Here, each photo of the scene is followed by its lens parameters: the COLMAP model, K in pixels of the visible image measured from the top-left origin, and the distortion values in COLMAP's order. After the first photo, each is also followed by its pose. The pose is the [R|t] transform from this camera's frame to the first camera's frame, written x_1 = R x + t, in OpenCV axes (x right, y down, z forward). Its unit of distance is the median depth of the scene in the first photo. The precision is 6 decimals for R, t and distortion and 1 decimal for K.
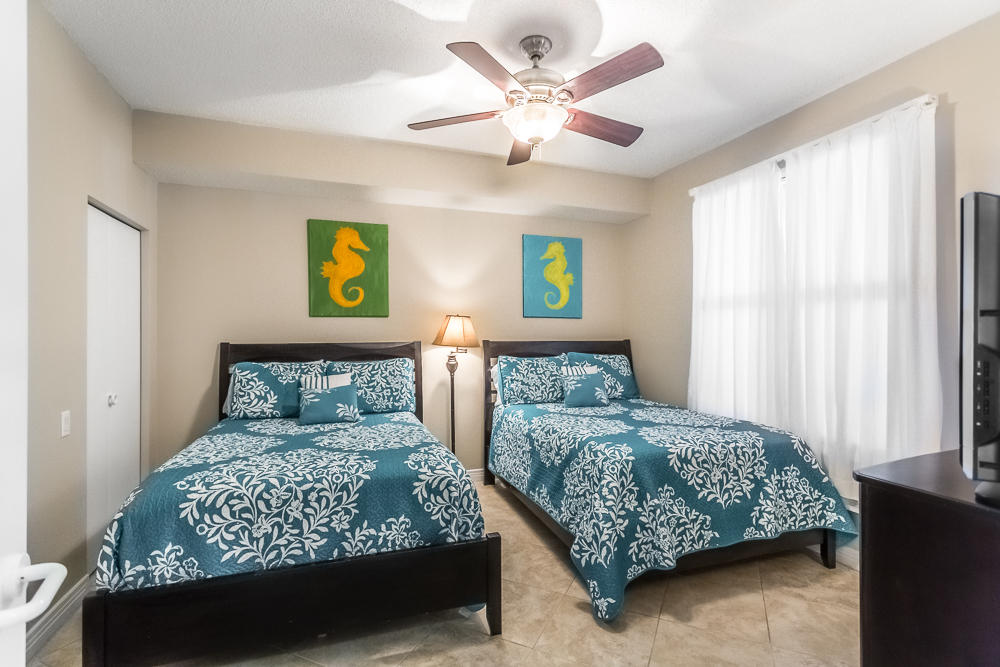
lens RADIAL K [[478.0, 0, 500.7], [0, 478.0, 333.0], [0, 0, 1]] dist [-0.006808, -0.000480]
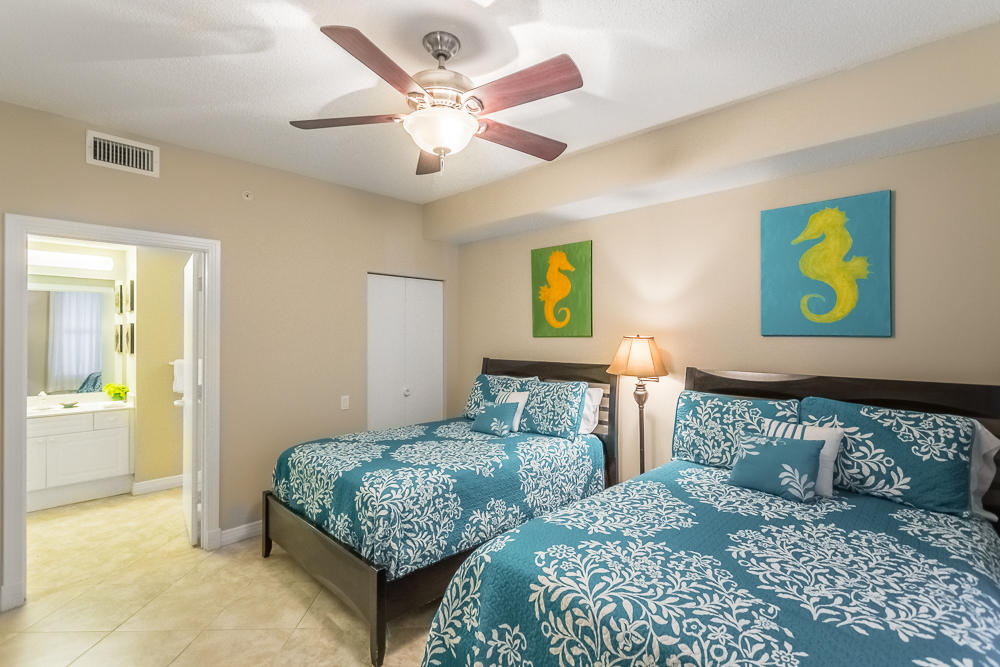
lens RADIAL K [[478.0, 0, 501.0], [0, 478.0, 331.3], [0, 0, 1]] dist [-0.006808, -0.000480]
pose [[0.425096, -0.004949, -0.905135, 0.561534], [-0.000559, 0.999983, -0.005730, -0.040254], [0.905148, 0.002941, 0.425086, 0.443547]]
